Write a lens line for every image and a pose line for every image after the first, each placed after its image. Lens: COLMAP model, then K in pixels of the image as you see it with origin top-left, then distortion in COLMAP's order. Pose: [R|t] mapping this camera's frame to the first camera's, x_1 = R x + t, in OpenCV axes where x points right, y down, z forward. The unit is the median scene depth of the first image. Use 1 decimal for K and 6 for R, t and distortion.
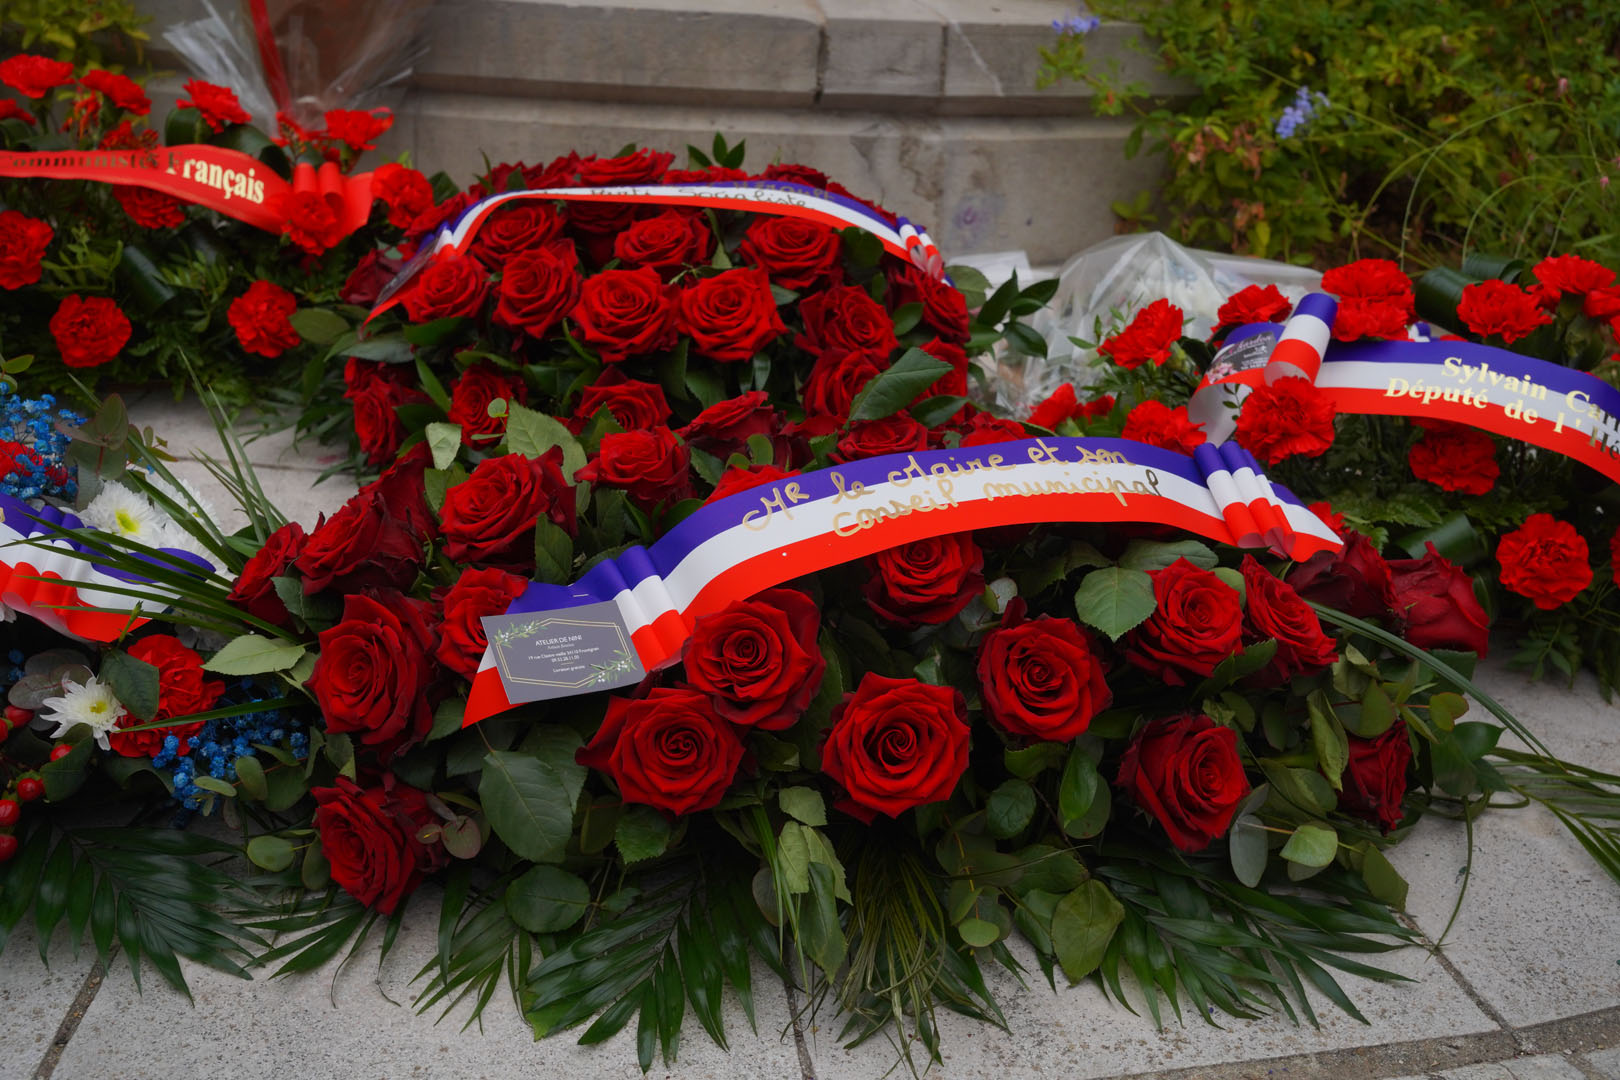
lens RADIAL K [[1950.3, 0, 810.0], [0, 1950.3, 540.0], [0, 0, 1]] dist [-0.015223, 0.244303]
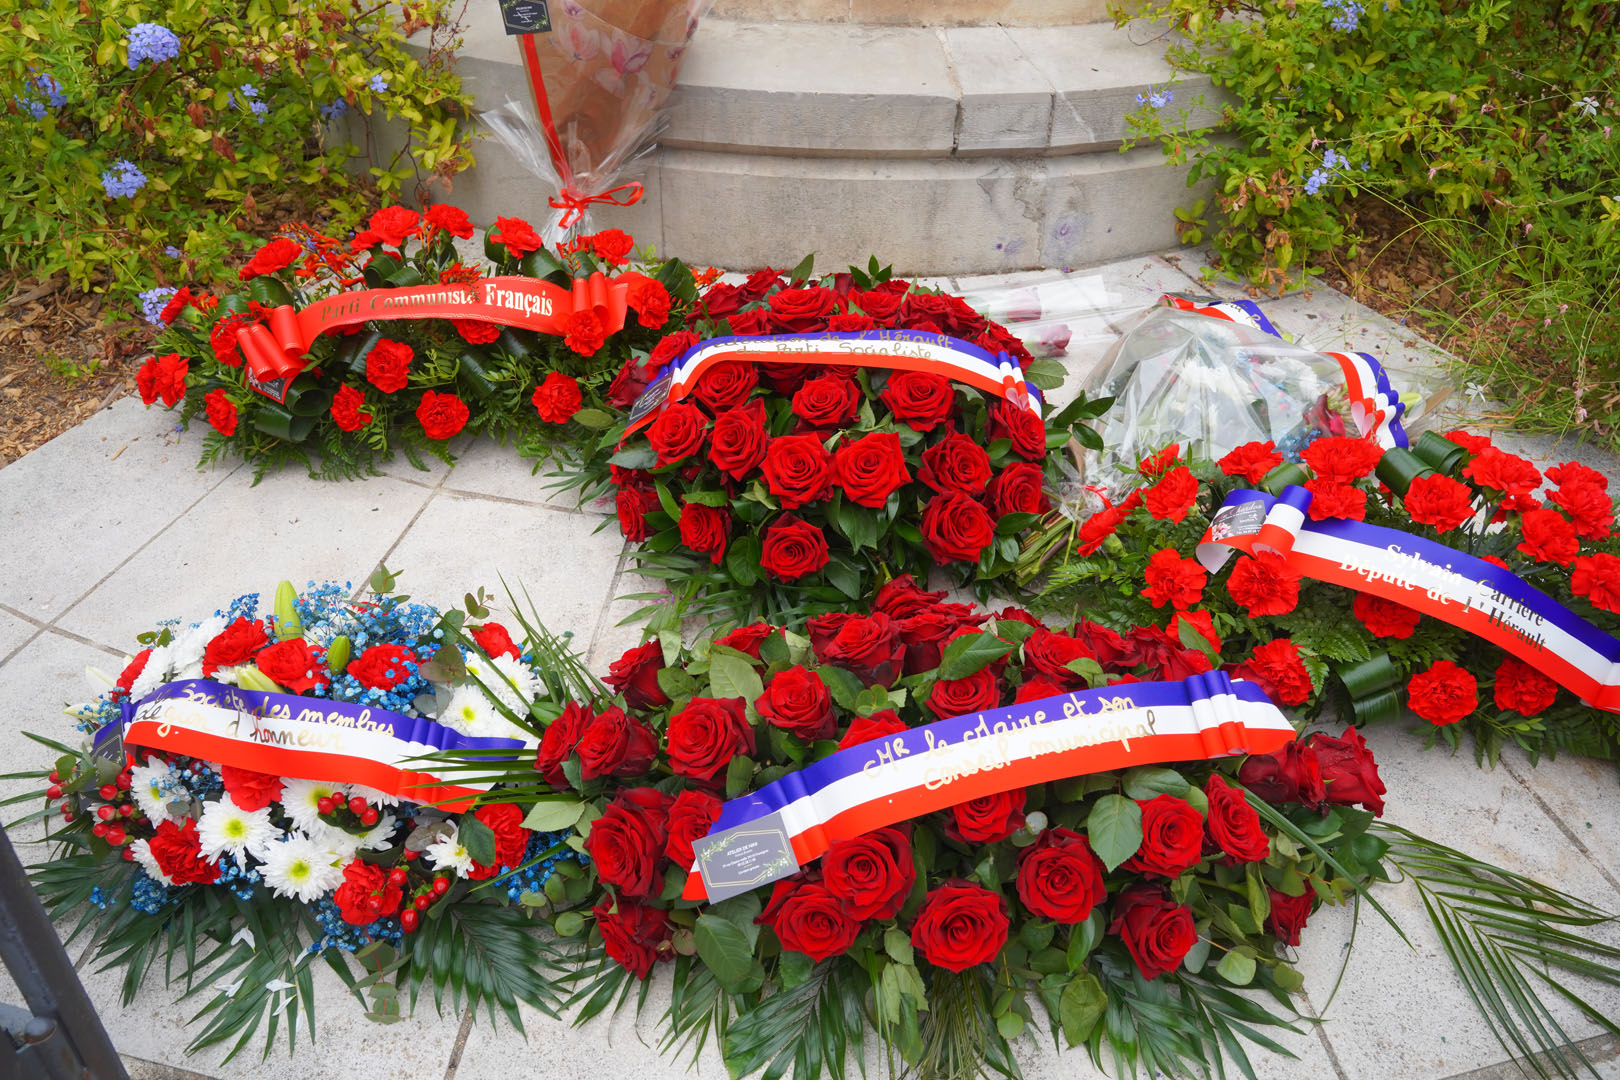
lens RADIAL K [[1339.1, 0, 812.5], [0, 1339.1, 445.5], [0, 0, 1]] dist [-0.004168, 0.093906]
pose [[0.992976, 0.036347, -0.112599, 0.030498], [-0.000121, 0.951958, 0.306229, -0.519571], [0.118320, -0.304065, 0.945275, 0.092399]]
